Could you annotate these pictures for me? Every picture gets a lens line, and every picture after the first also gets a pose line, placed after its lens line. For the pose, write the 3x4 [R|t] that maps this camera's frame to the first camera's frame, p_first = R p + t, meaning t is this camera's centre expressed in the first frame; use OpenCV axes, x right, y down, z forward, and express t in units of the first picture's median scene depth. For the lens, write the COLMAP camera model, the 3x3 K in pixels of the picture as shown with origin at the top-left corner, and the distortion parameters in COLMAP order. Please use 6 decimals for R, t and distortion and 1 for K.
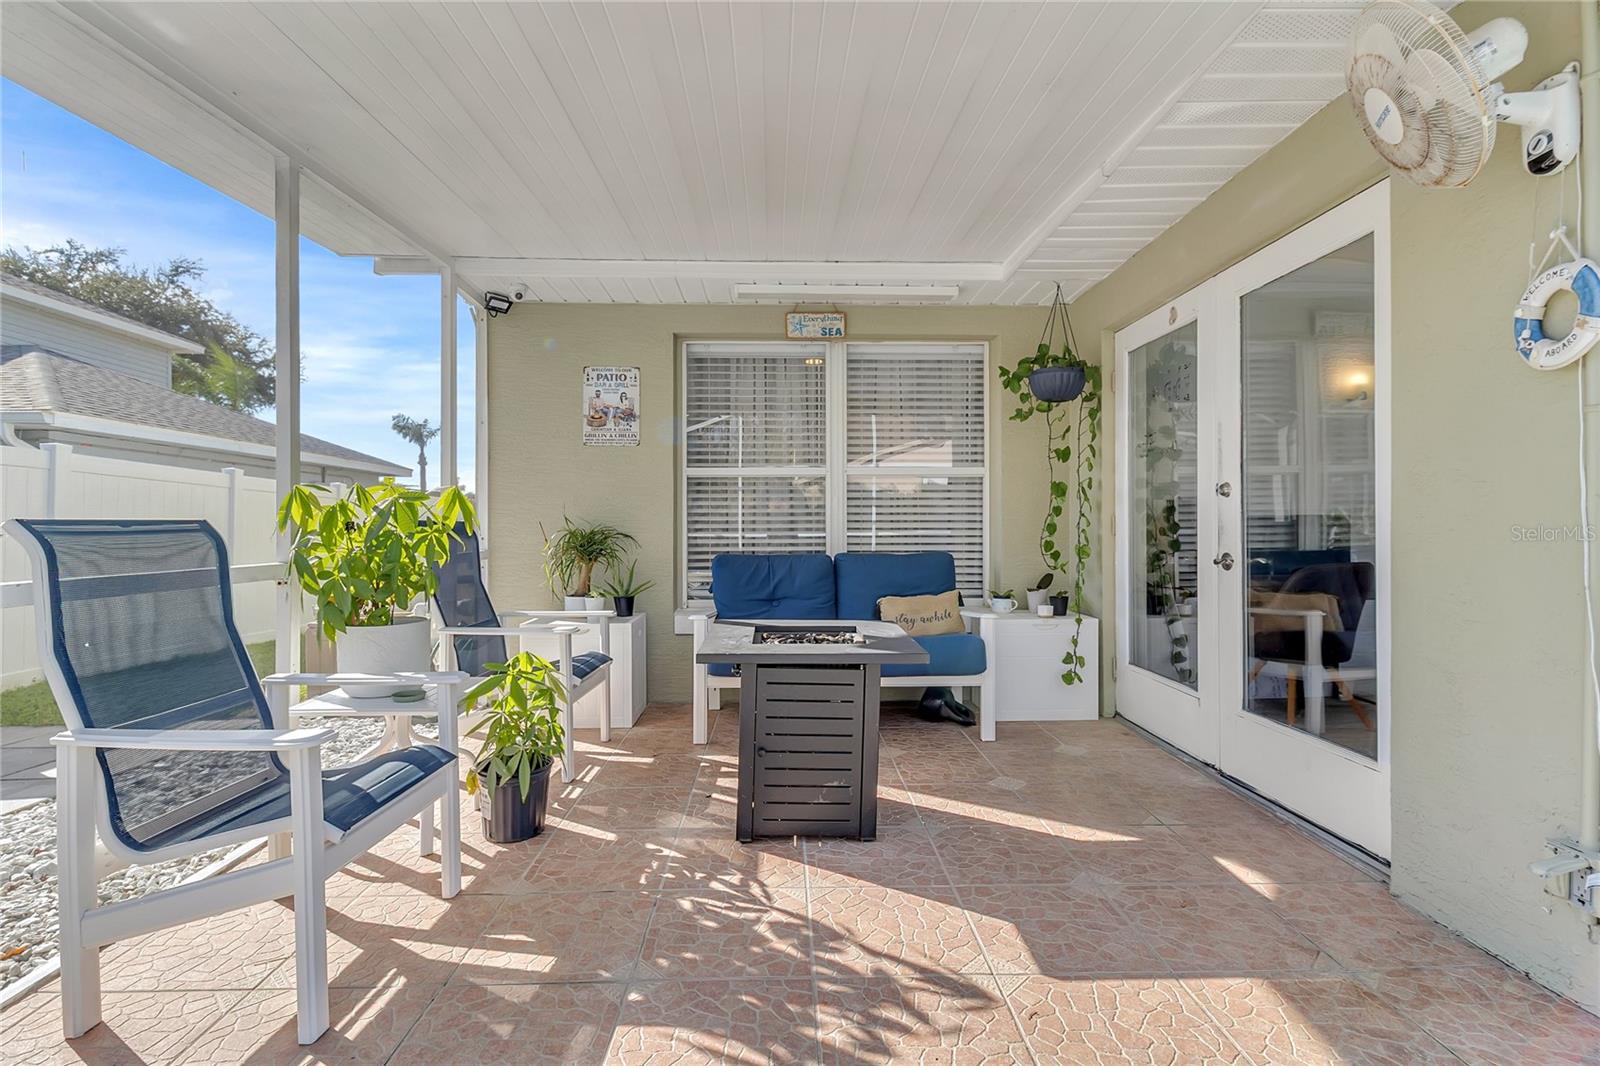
lens RADIAL K [[751.7, 0, 794.7], [0, 751.7, 533.7], [0, 0, 1]] dist [0.011260, -0.008047]
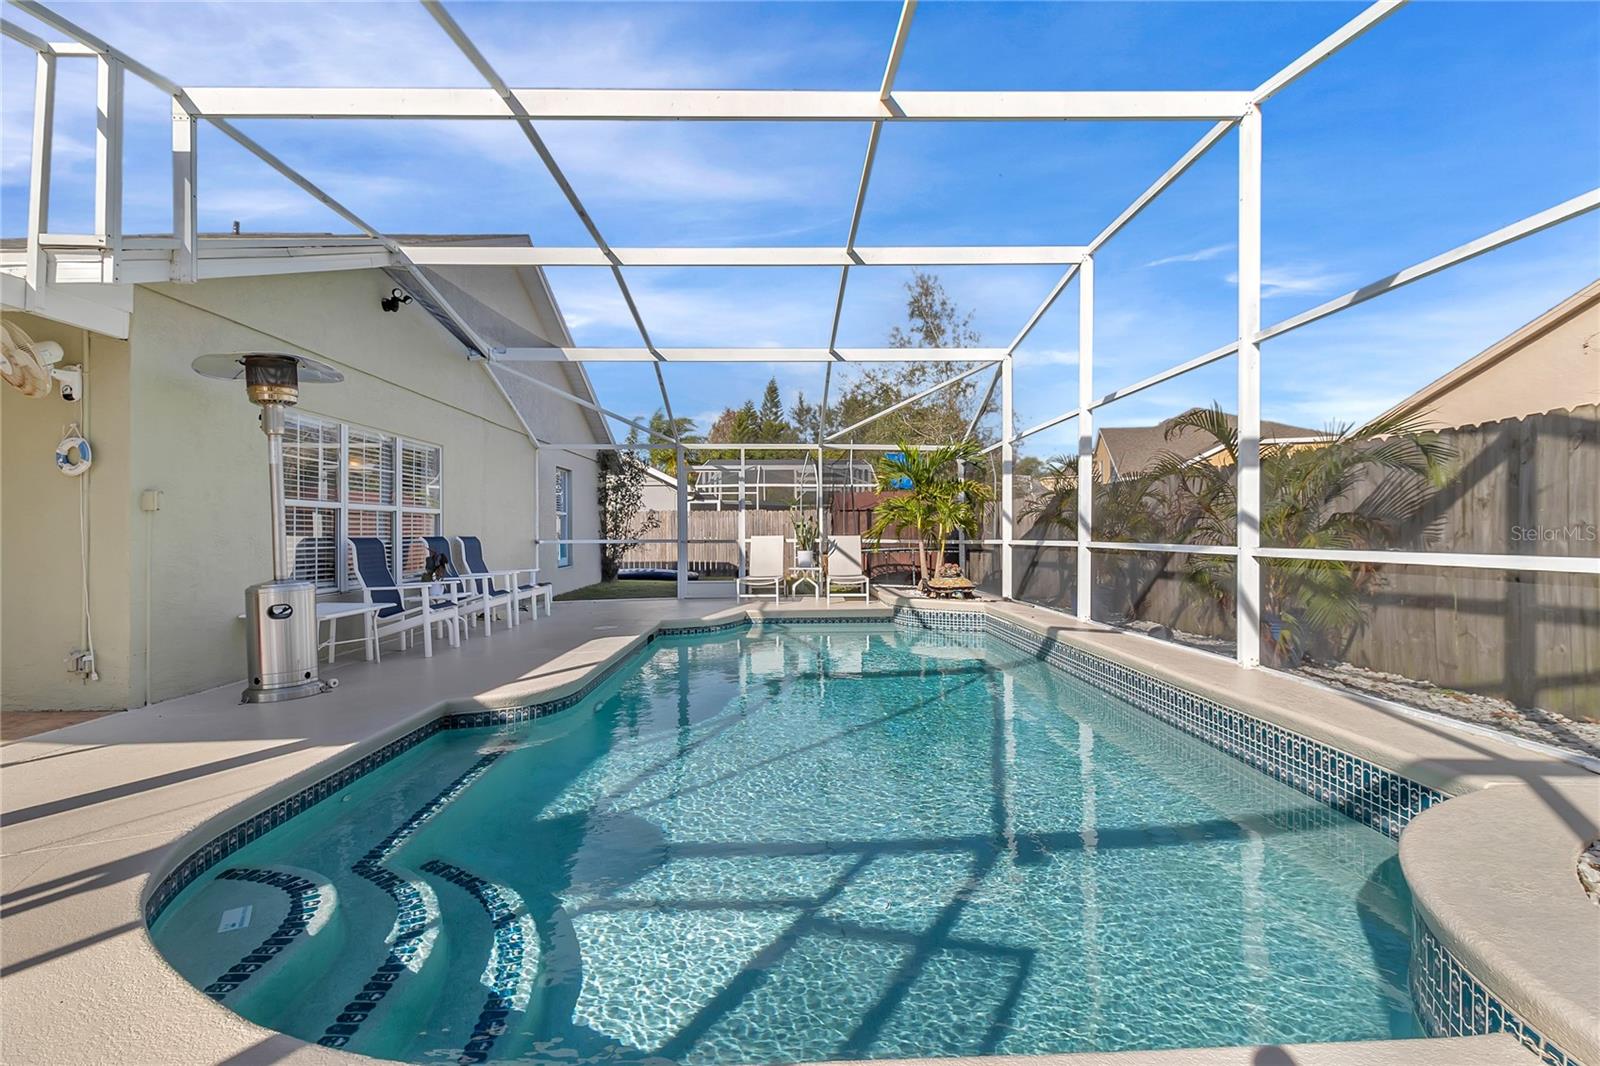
lens RADIAL K [[751.7, 0, 797.7], [0, 751.7, 532.5], [0, 0, 1]] dist [0.011260, -0.008047]
pose [[-0.007327, 0.007543, 0.999945, -1.670417], [0.004607, 0.999961, -0.007510, 0.014609], [-0.999963, 0.004552, -0.007361, -1.540171]]
